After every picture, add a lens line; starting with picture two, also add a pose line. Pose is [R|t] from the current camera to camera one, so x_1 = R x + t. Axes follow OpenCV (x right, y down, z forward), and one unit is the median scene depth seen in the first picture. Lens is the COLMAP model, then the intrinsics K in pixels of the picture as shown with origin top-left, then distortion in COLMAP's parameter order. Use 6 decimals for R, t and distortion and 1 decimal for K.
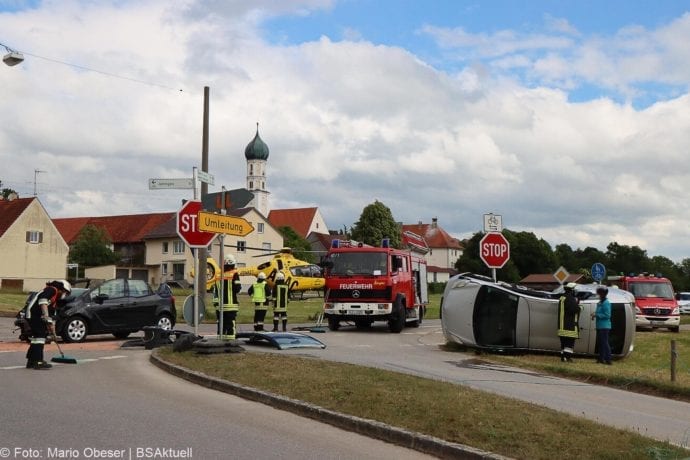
lens RADIAL K [[835.5, 0, 324.9], [0, 835.5, 229.7], [0, 0, 1]] dist [0.030259, 0.012006]
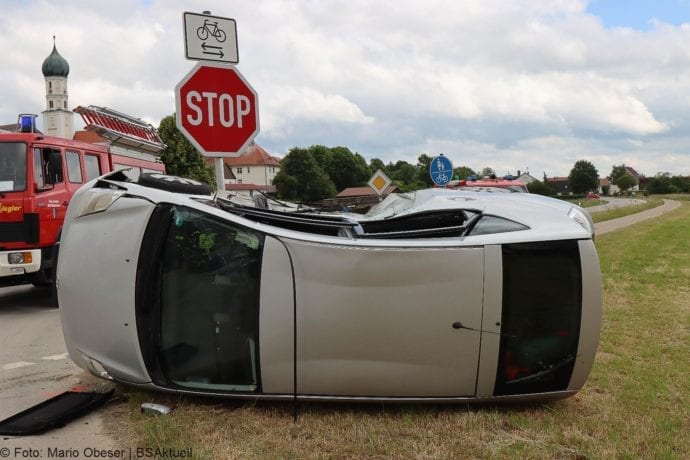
lens RADIAL K [[749.3, 0, 345.0], [0, 749.3, 230.0], [0, 0, 1]] dist [0.040199, 0.005303]
pose [[0.971675, -0.054278, 0.230004, 0.138711], [0.030720, 0.994019, 0.104794, 0.035056], [-0.234317, -0.094760, 0.967531, 0.509667]]
